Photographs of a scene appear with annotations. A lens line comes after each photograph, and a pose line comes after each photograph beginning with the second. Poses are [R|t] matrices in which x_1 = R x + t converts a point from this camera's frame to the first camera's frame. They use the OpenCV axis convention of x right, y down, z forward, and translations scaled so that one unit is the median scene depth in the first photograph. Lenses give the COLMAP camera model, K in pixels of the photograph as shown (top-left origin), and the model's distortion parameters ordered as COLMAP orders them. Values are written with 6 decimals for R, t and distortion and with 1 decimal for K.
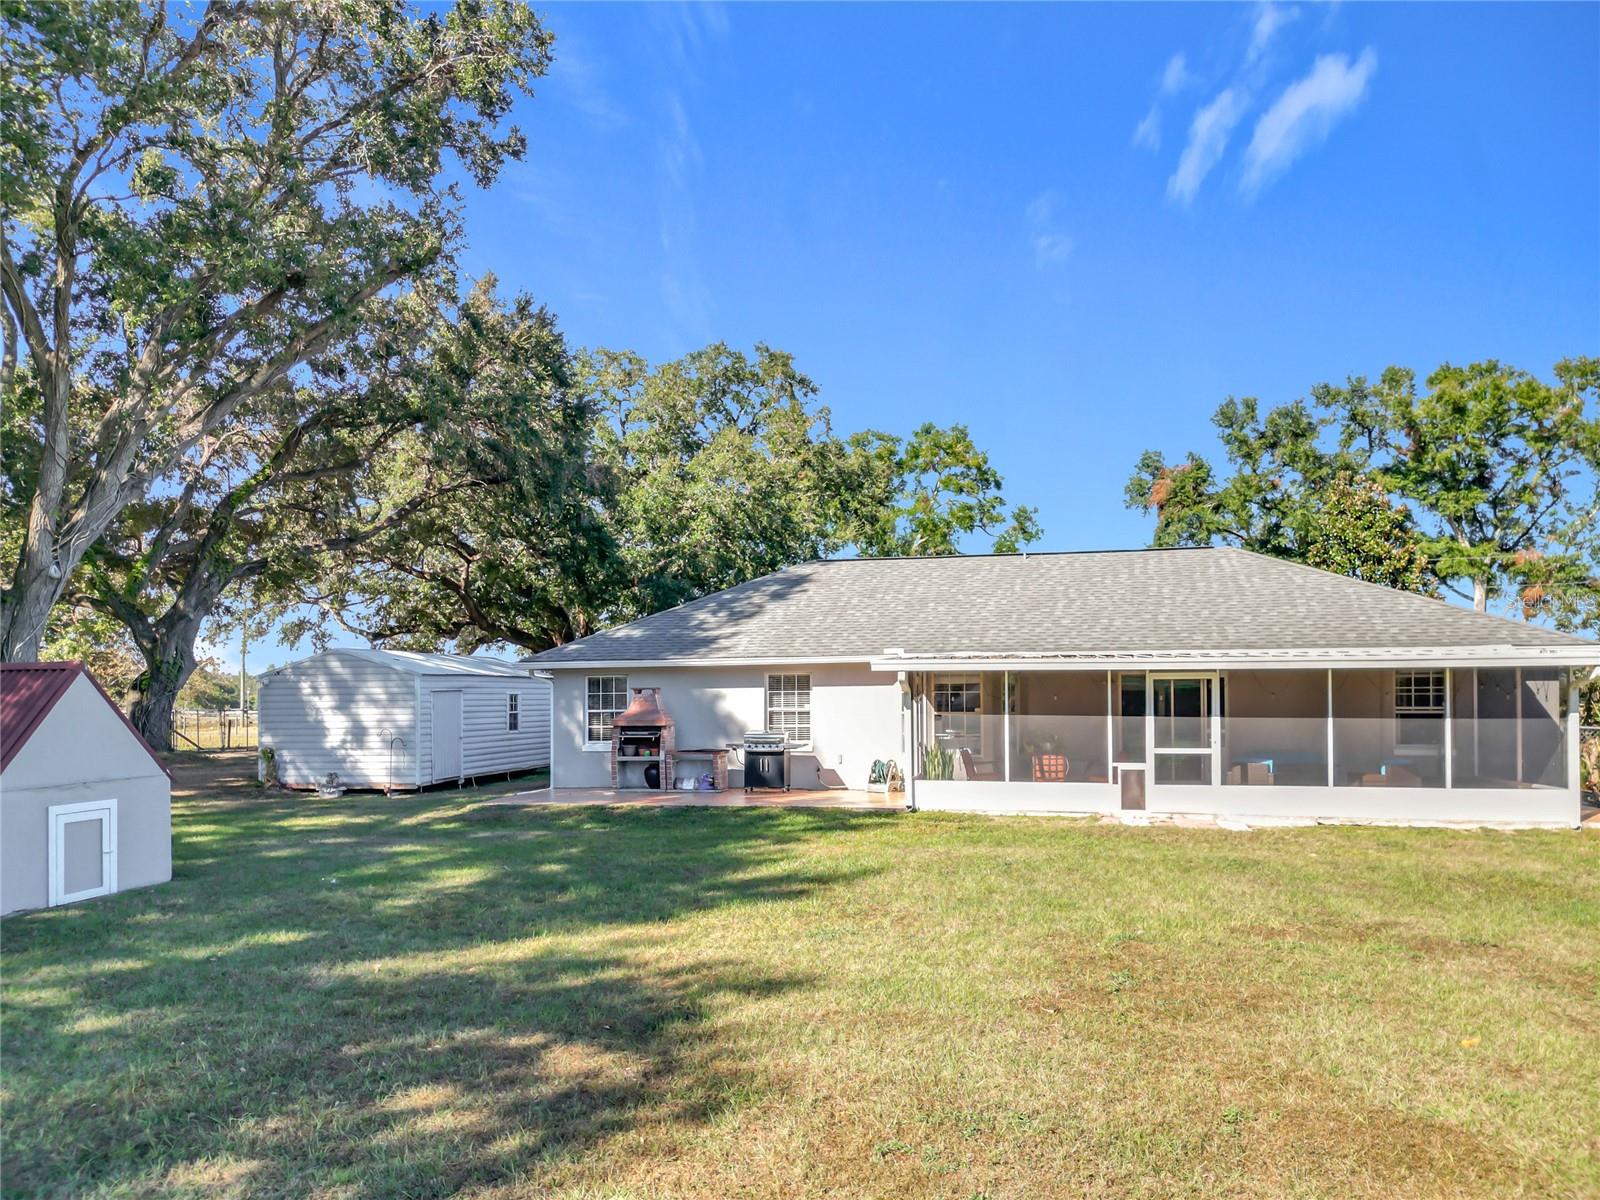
lens RADIAL K [[1163.2, 0, 734.1], [0, 1163.2, 692.8], [0, 0, 1]] dist [0.109156, -0.104462]
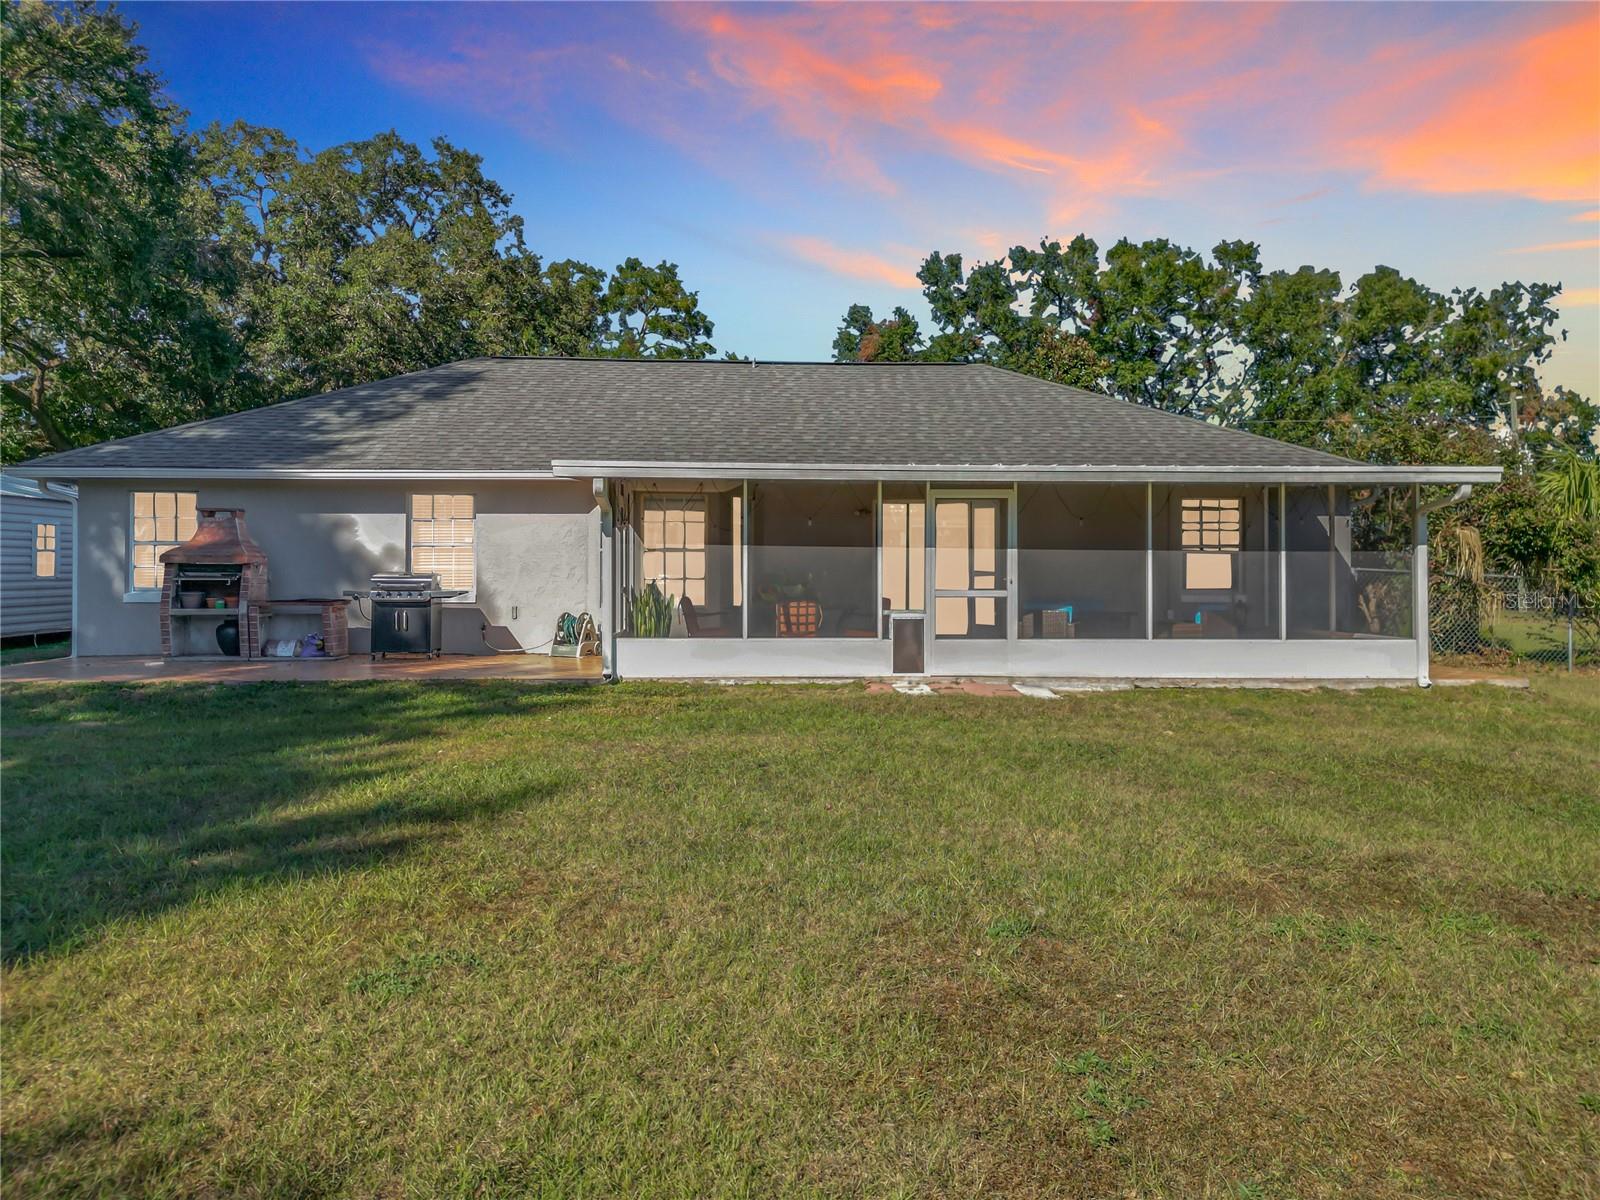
lens RADIAL K [[1156.8, 0, 795.9], [0, 1156.8, 600.9], [0, 0, 1]] dist [0.049632, -0.072342]
pose [[0.953884, 0.001311, 0.300174, 0.037188], [-0.011884, 0.999371, 0.033401, 0.021429], [-0.299941, -0.035427, 0.953300, 0.232030]]
